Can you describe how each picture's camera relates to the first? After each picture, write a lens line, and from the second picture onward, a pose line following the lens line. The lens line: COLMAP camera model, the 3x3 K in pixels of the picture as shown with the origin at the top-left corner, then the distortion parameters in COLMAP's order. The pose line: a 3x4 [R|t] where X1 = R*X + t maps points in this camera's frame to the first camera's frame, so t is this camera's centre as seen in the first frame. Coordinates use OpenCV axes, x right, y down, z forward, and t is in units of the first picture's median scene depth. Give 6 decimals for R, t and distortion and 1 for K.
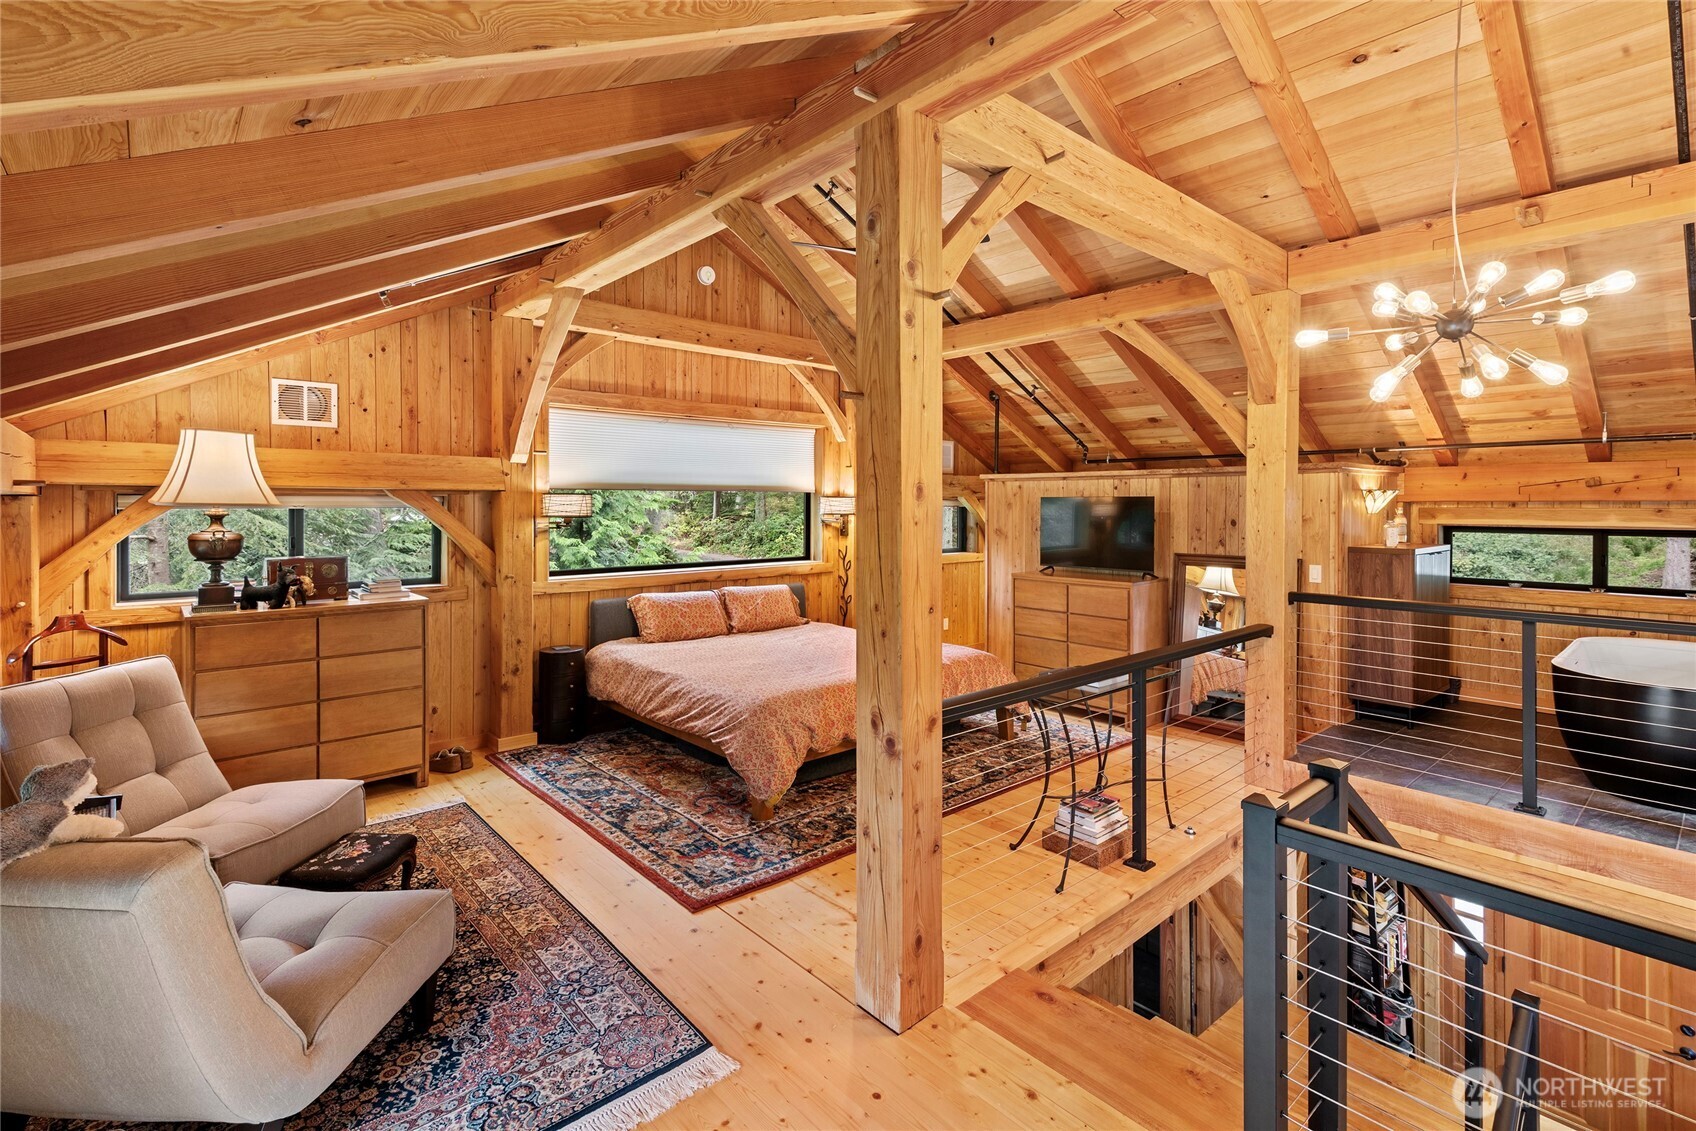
lens RADIAL K [[800.8, 0, 867.6], [0, 800.8, 512.7], [0, 0, 1]] dist [-0.000194, -0.000543]
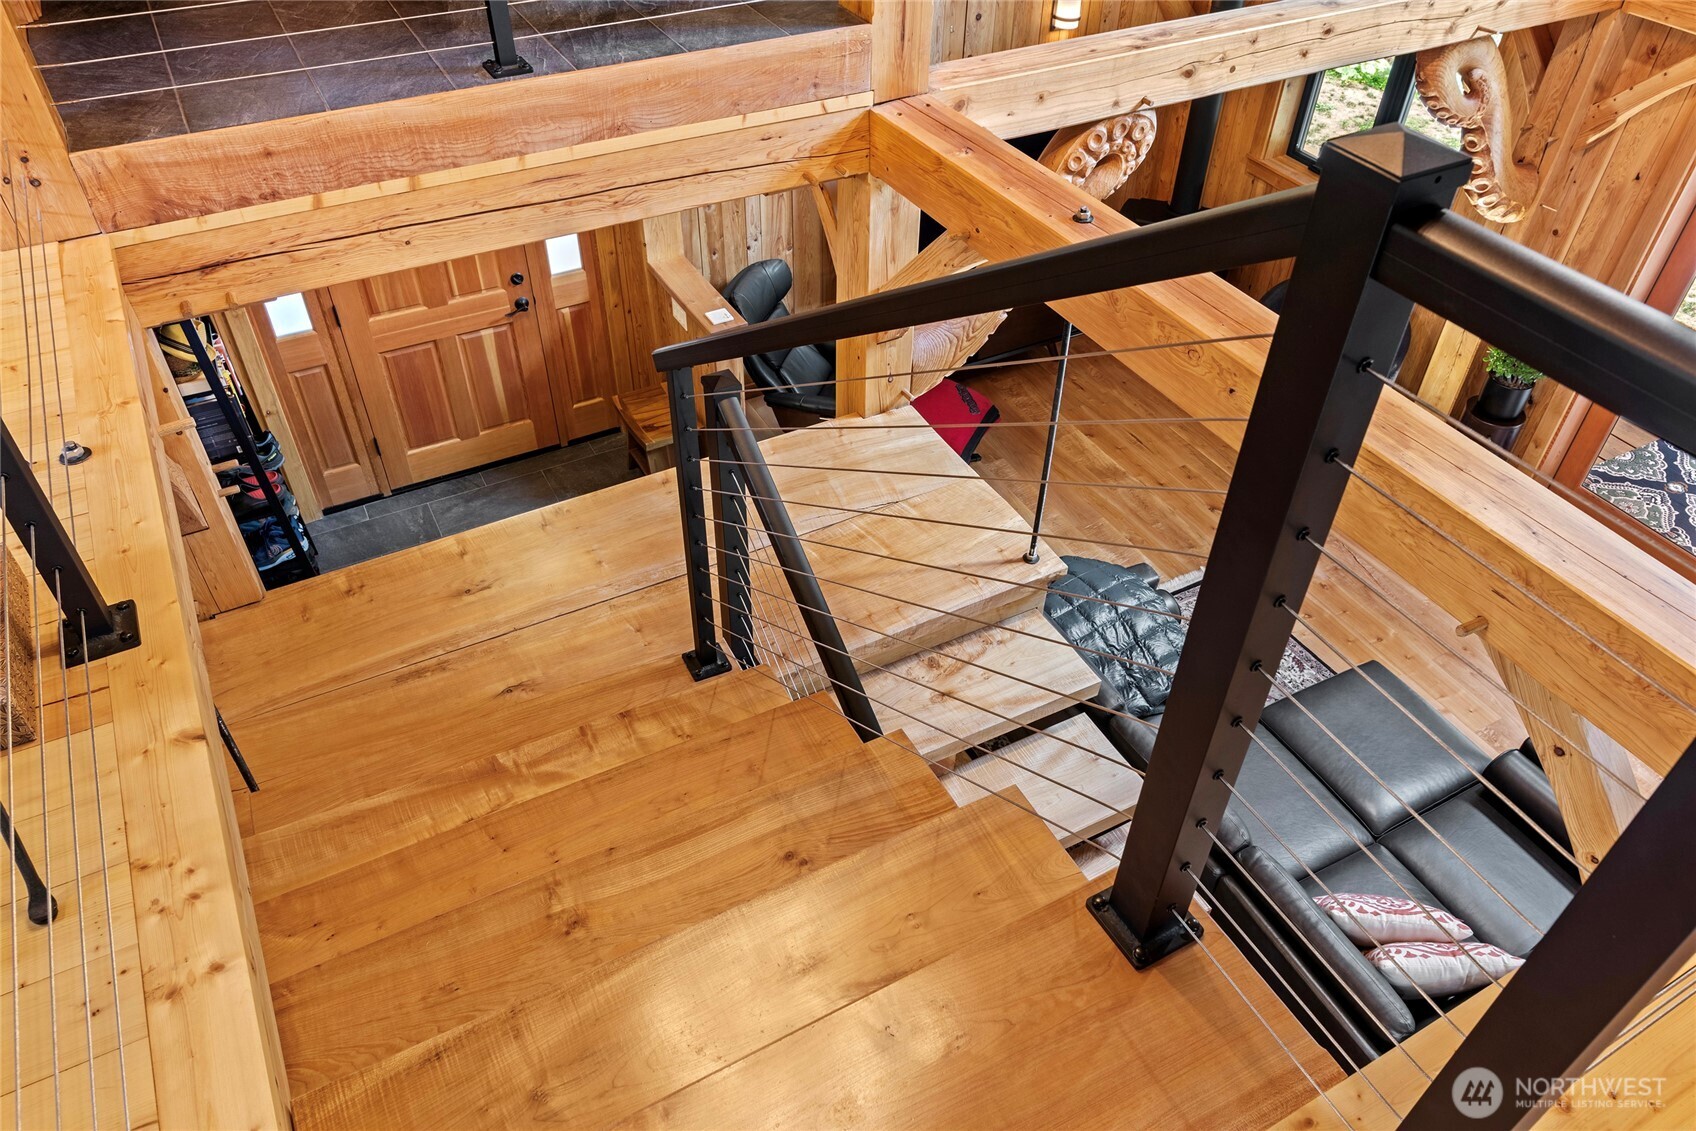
lens RADIAL K [[1182.5, 0, 849.2], [0, 1182.5, 563.4], [0, 0, 1]] dist [-0.001476, 0.000419]
pose [[0.225564, -0.647540, 0.727883, 0.070043], [-0.009839, 0.745585, 0.666337, 0.085023], [-0.974179, -0.157463, 0.161806, 0.620323]]
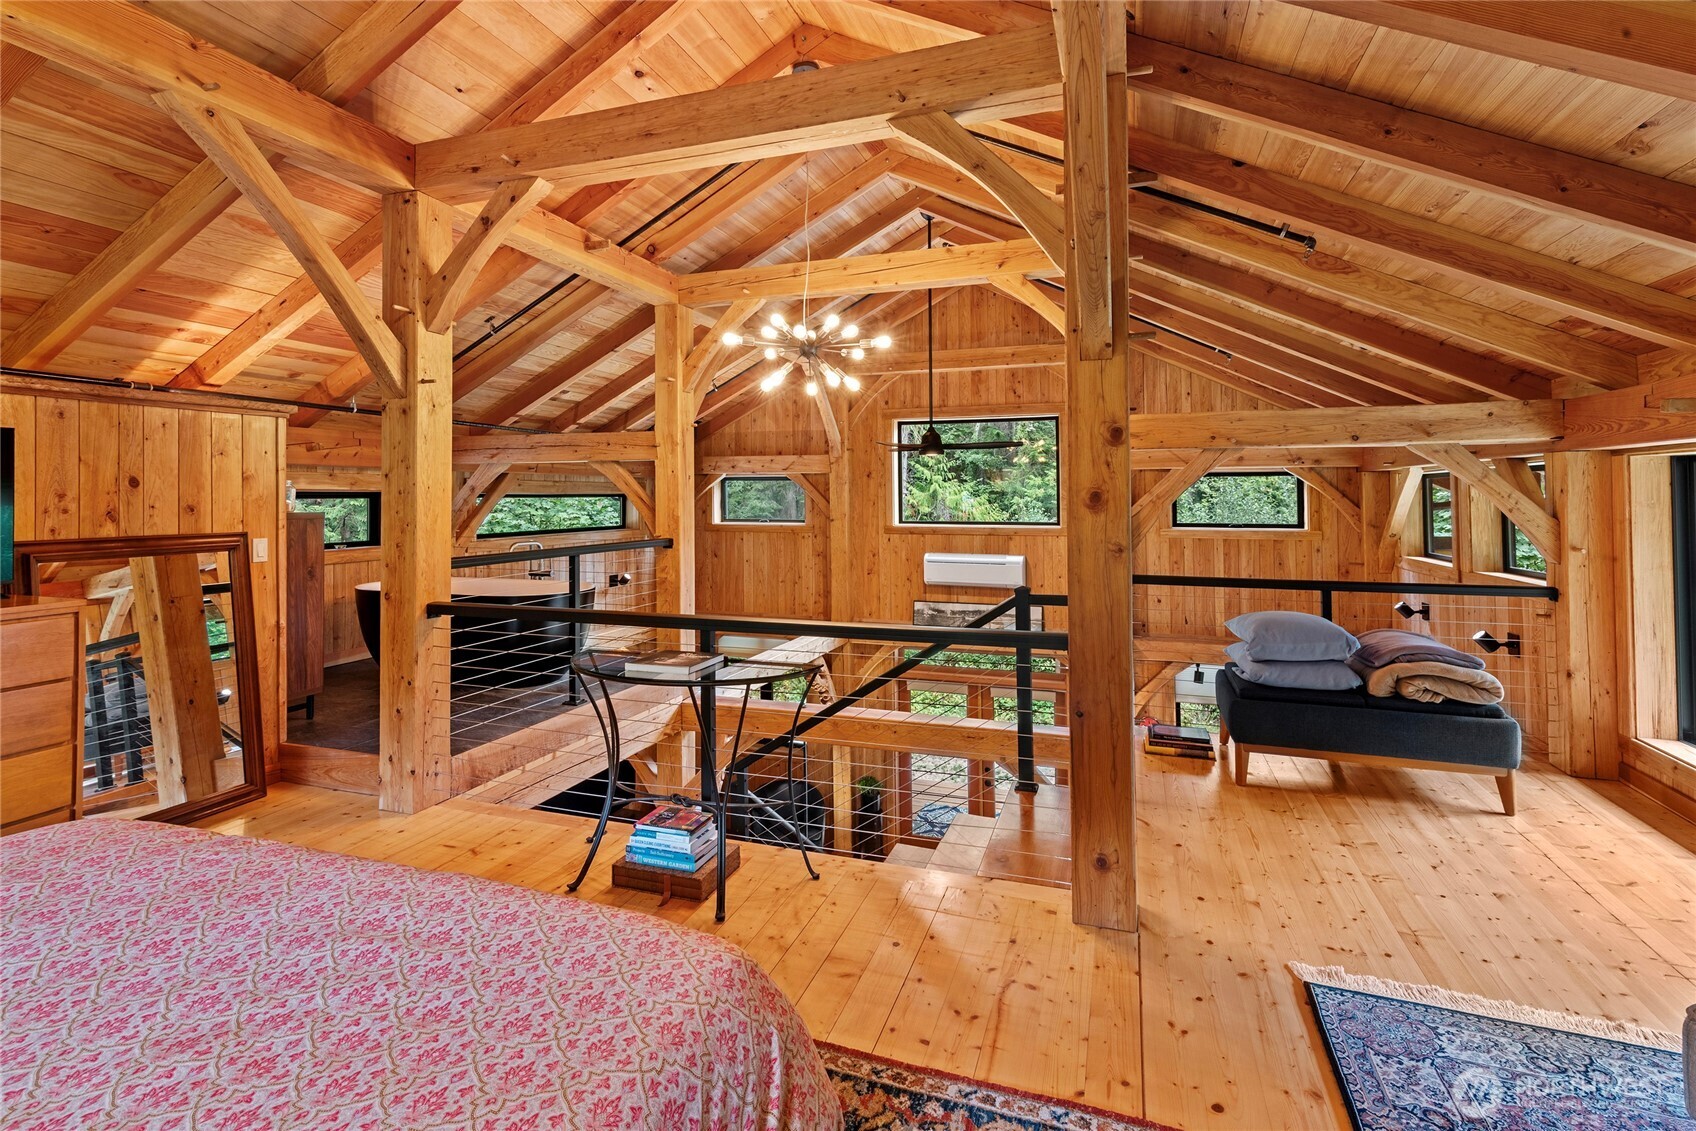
lens RADIAL K [[800.8, 0, 832.6], [0, 800.8, 477.9], [0, 0, 1]] dist [-0.000194, -0.000543]
pose [[-0.470258, 0.020148, 0.882299, -0.533568], [0.009912, 0.999797, -0.017549, 0.040909], [-0.882474, 0.000493, -0.470362, 1.316801]]
